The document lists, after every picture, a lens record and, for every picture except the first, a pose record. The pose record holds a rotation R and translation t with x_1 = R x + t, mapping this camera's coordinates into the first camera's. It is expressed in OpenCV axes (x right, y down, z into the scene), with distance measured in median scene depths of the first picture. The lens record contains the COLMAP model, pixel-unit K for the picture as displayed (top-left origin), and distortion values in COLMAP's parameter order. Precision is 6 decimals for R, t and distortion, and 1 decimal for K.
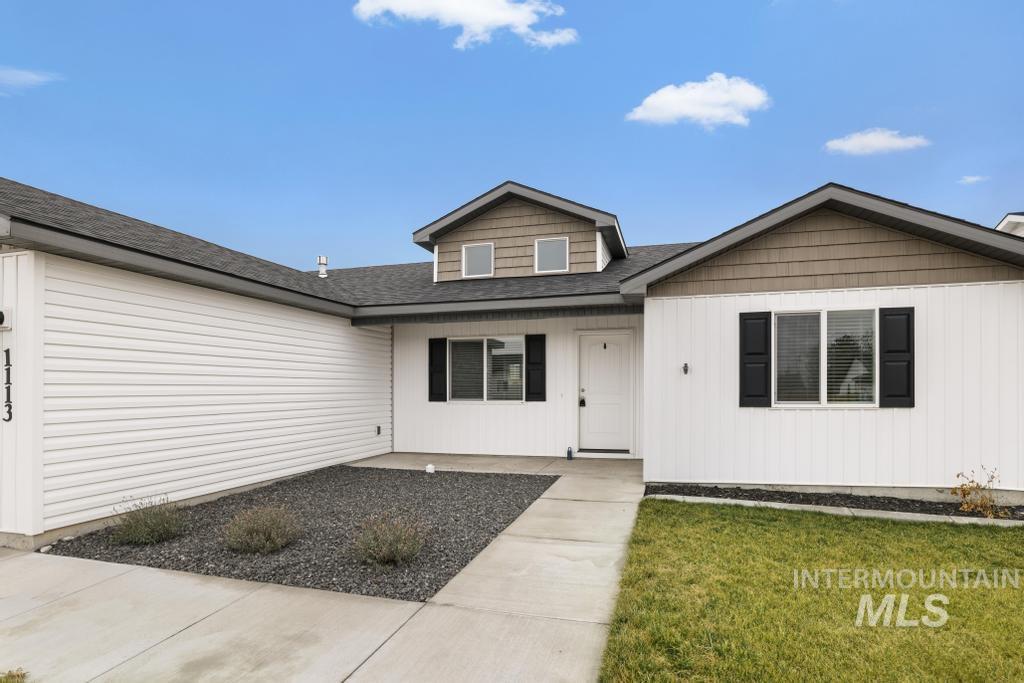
lens RADIAL K [[459.9, 0, 546.2], [0, 459.9, 383.6], [0, 0, 1]] dist [-0.017446, 0.000001]
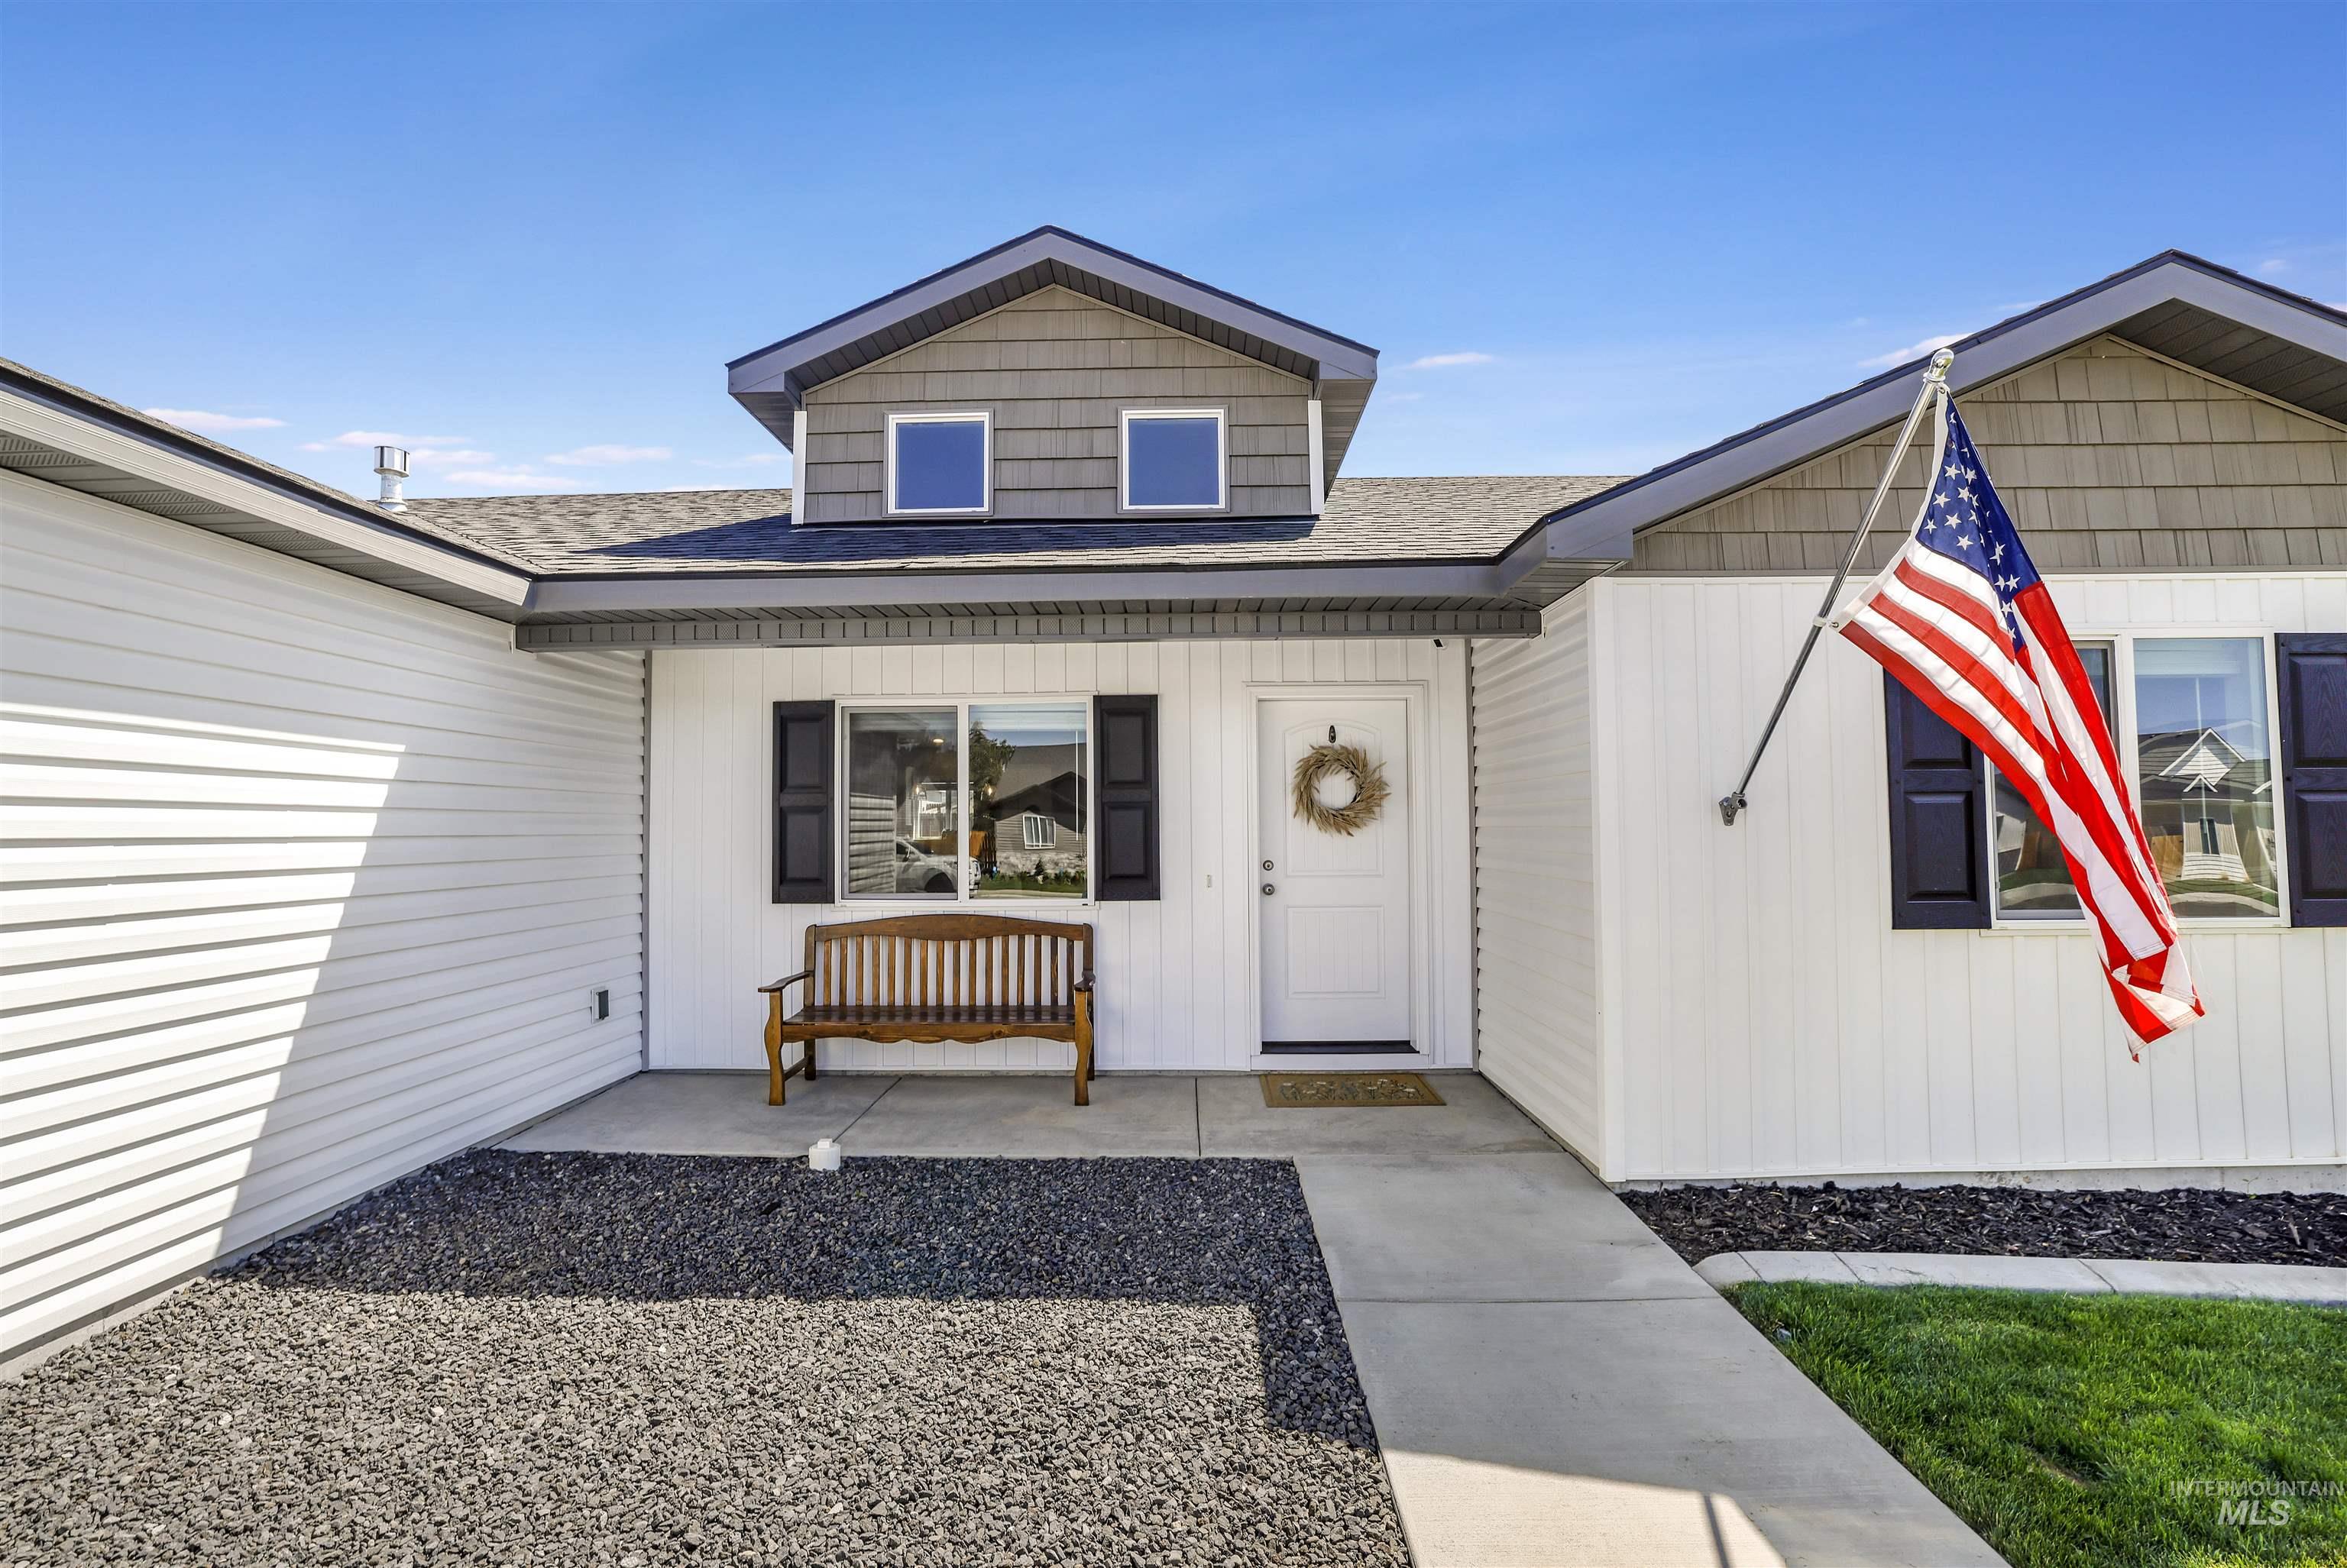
lens RADIAL K [[1054.0, 0, 1163.3], [0, 1054.0, 783.0], [0, 0, 1]] dist [-0.017446, 0.000001]
pose [[0.979162, 0.007363, 0.202947, -0.159181], [0.000206, 0.999306, -0.037247, -0.016692], [-0.203080, 0.036513, 0.978481, 0.278162]]
